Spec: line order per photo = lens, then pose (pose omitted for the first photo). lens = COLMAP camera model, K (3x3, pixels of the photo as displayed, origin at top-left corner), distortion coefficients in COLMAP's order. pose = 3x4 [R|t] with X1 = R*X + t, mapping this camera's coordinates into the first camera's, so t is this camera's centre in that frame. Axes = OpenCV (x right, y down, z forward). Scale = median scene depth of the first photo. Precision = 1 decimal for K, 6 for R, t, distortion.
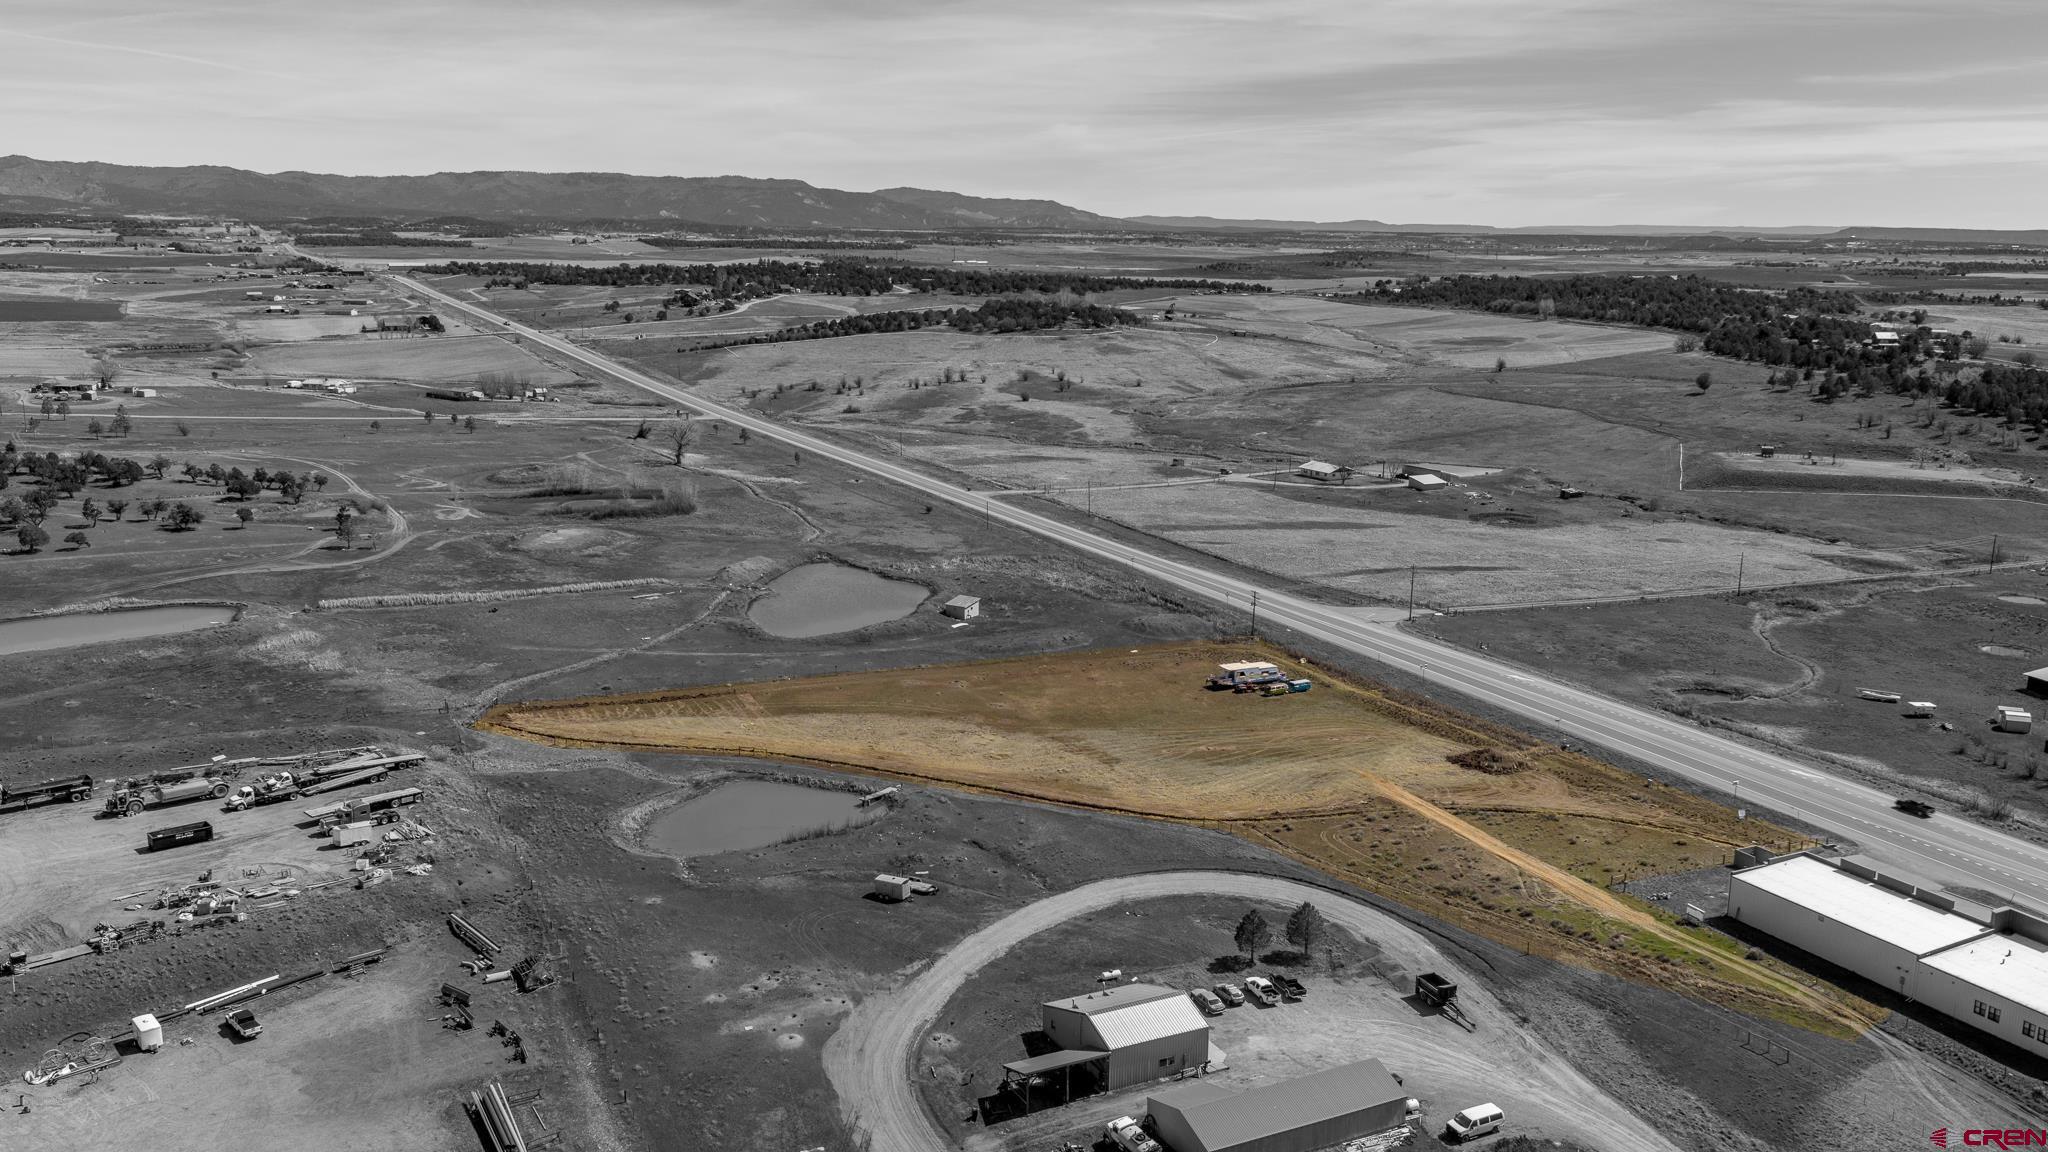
lens RADIAL K [[1683.3, 0, 1023.4], [0, 1683.3, 585.8], [0, 0, 1]] dist [0.034313, -0.059524]
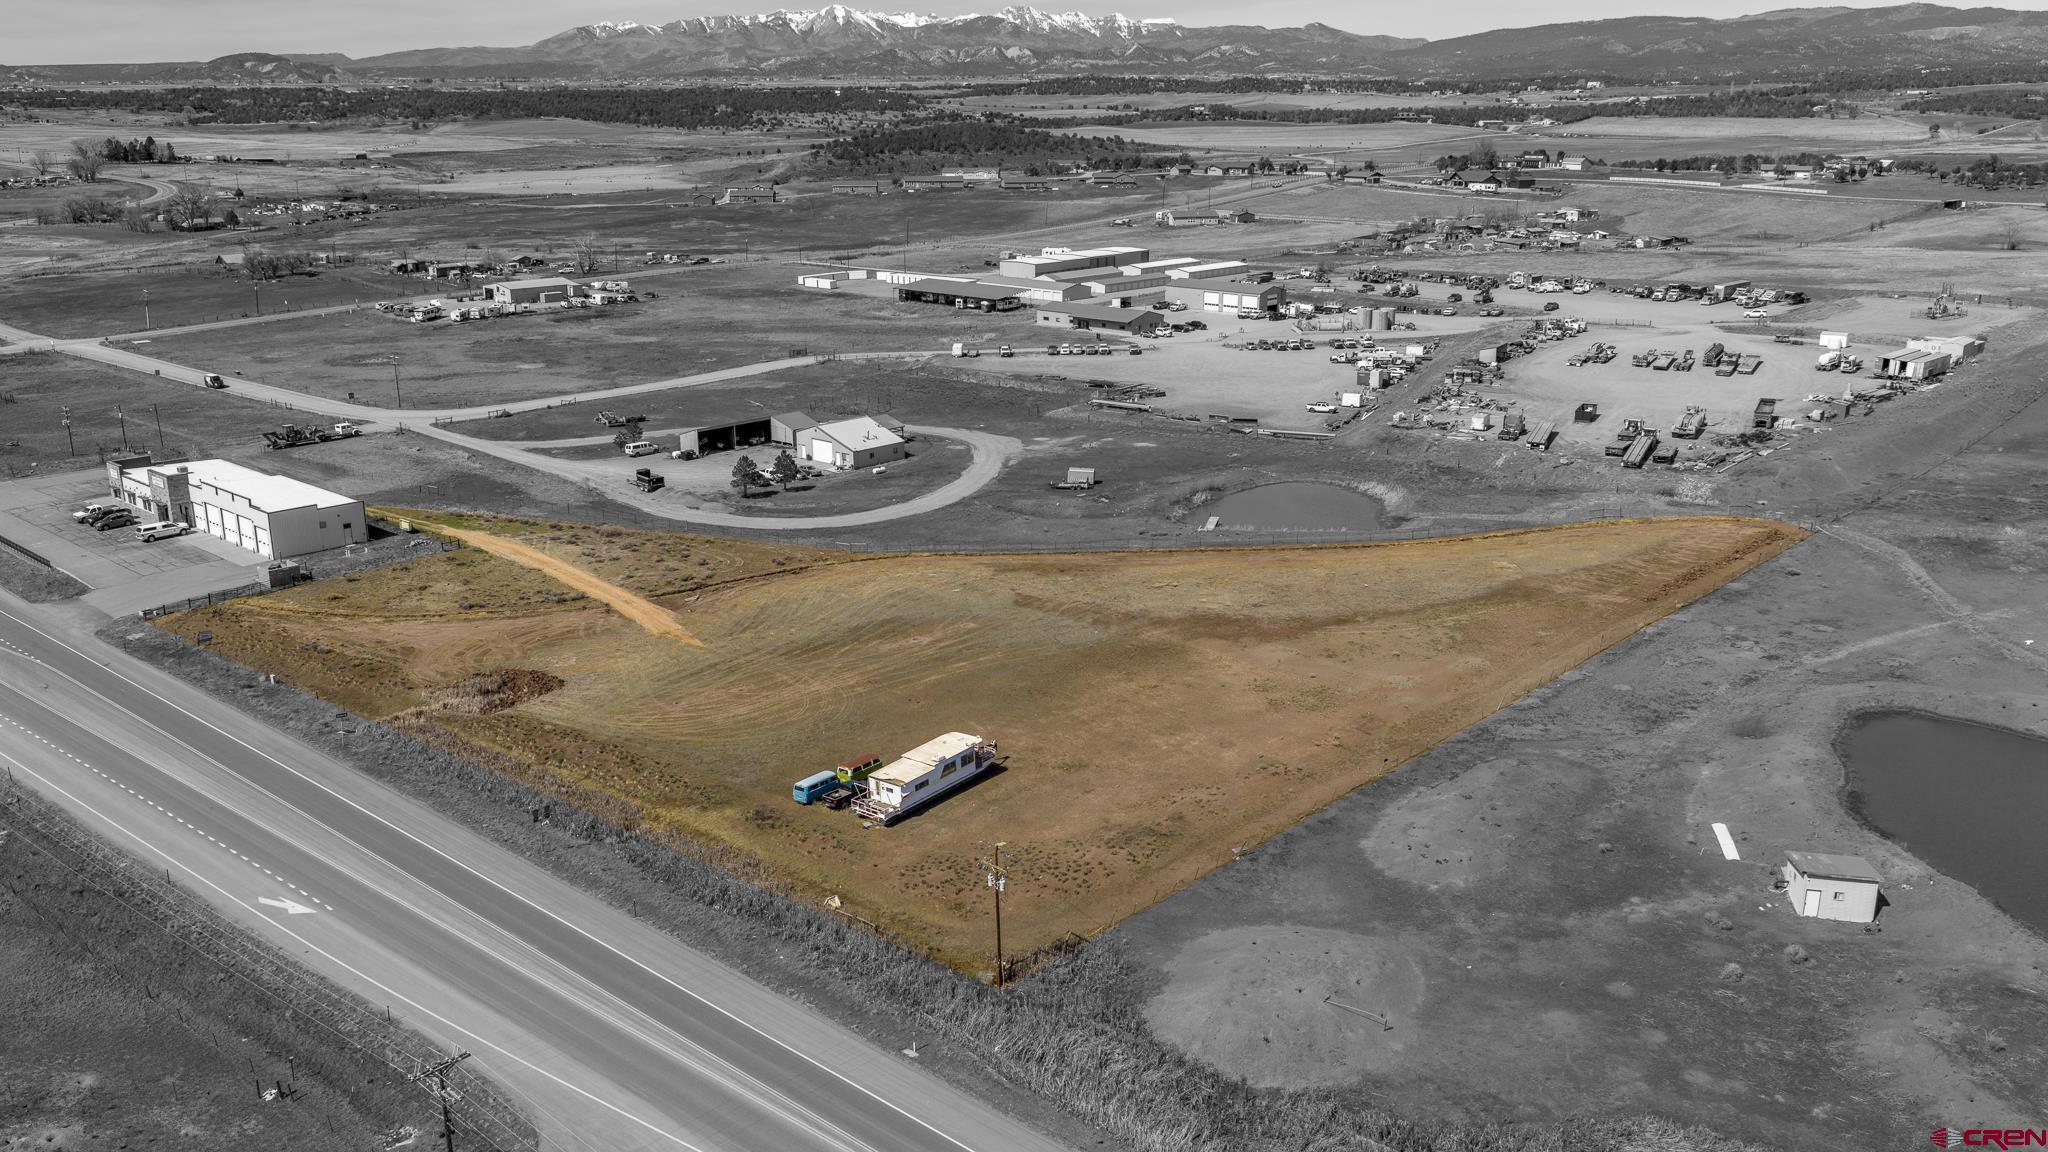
lens RADIAL K [[1683.3, 0, 1023.4], [0, 1683.3, 585.8], [0, 0, 1]] dist [0.034313, -0.059524]
pose [[-0.934876, 0.093877, -0.342336, 0.305765], [-0.081108, 0.882393, 0.463470, -0.248650], [0.345584, 0.461053, -0.817314, 1.585426]]
